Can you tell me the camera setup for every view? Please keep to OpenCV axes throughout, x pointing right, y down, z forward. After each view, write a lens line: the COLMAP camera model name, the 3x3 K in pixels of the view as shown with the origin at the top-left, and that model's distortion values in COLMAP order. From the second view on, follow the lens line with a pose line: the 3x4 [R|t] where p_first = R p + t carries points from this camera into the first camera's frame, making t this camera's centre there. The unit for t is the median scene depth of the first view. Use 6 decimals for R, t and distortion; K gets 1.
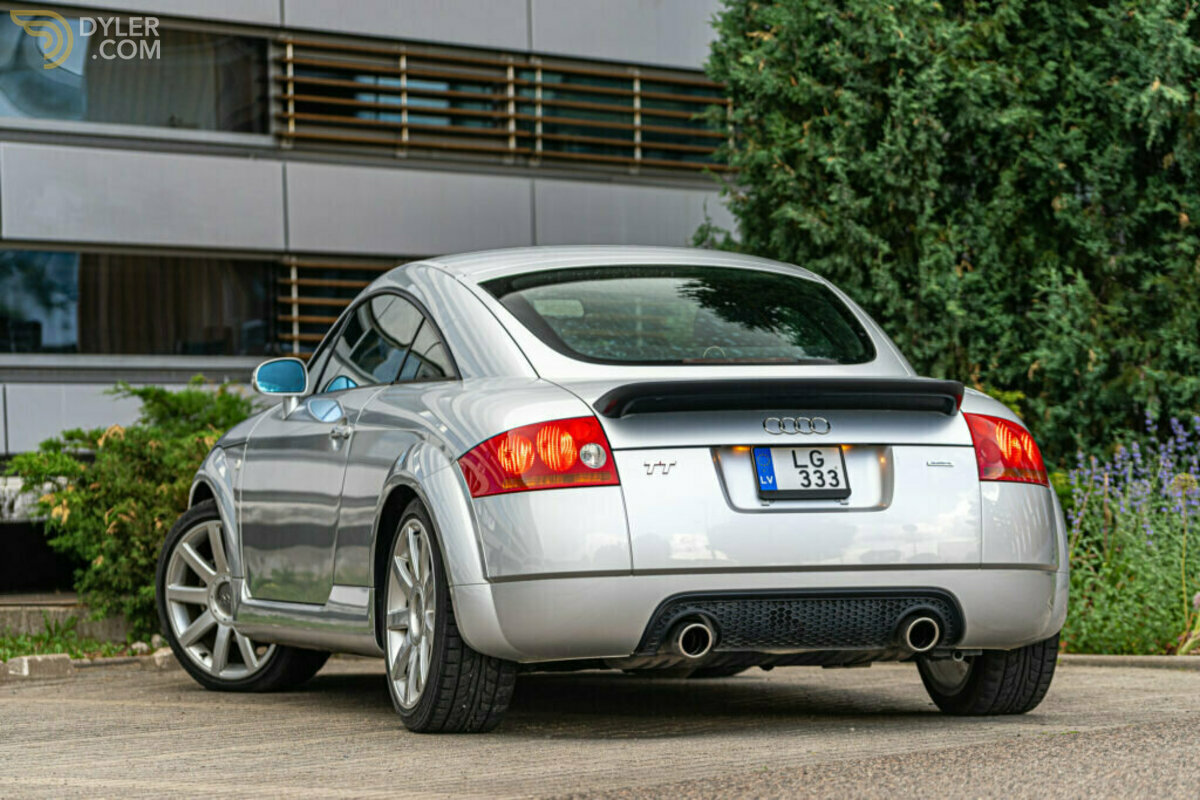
lens RADIAL K [[4626.3, 0, 599.6], [0, 4626.3, 343.5], [0, 0, 1]] dist [0.033320, 0.995965]
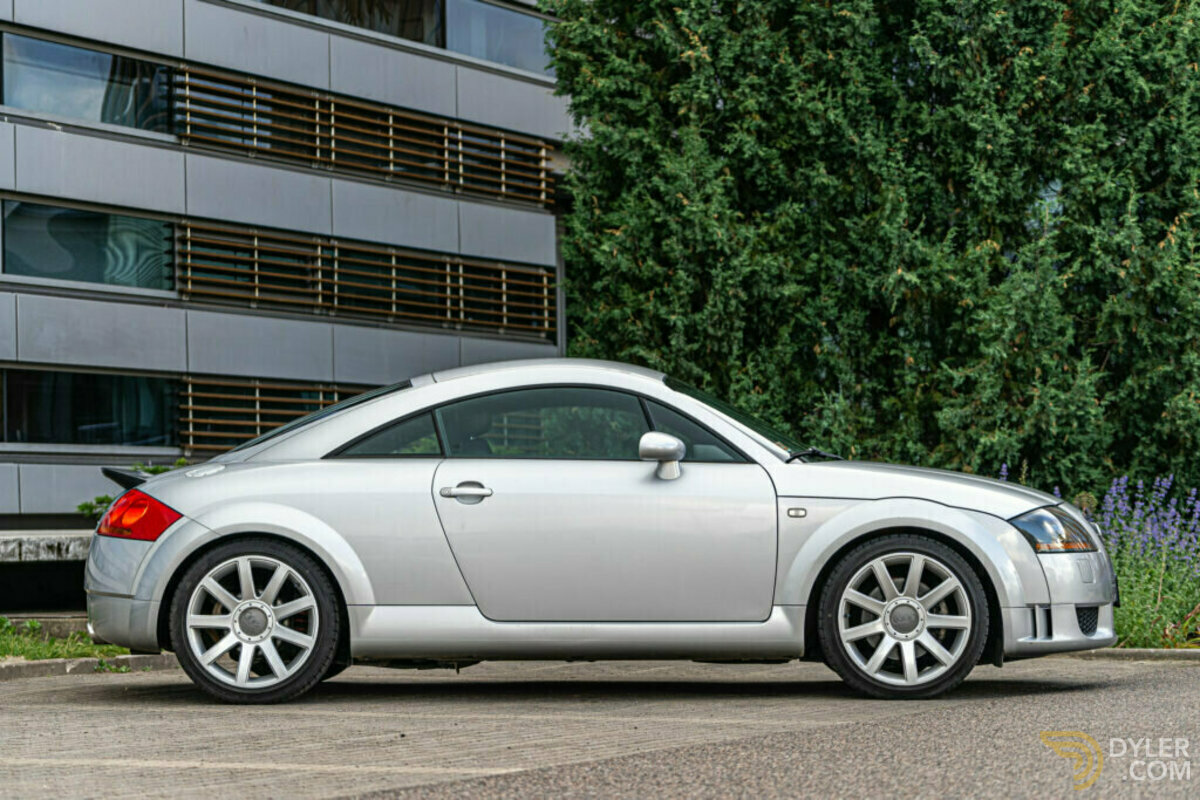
lens RADIAL K [[3419.7, 0, 600.0], [0, 3419.7, 400.0], [0, 0, 1]] dist [0.026061, -0.757587]
pose [[0.981380, 0.012372, 0.191680, -0.182338], [-0.009806, 0.999849, -0.014331, 0.002860], [-0.191828, 0.012185, 0.981353, -0.071976]]
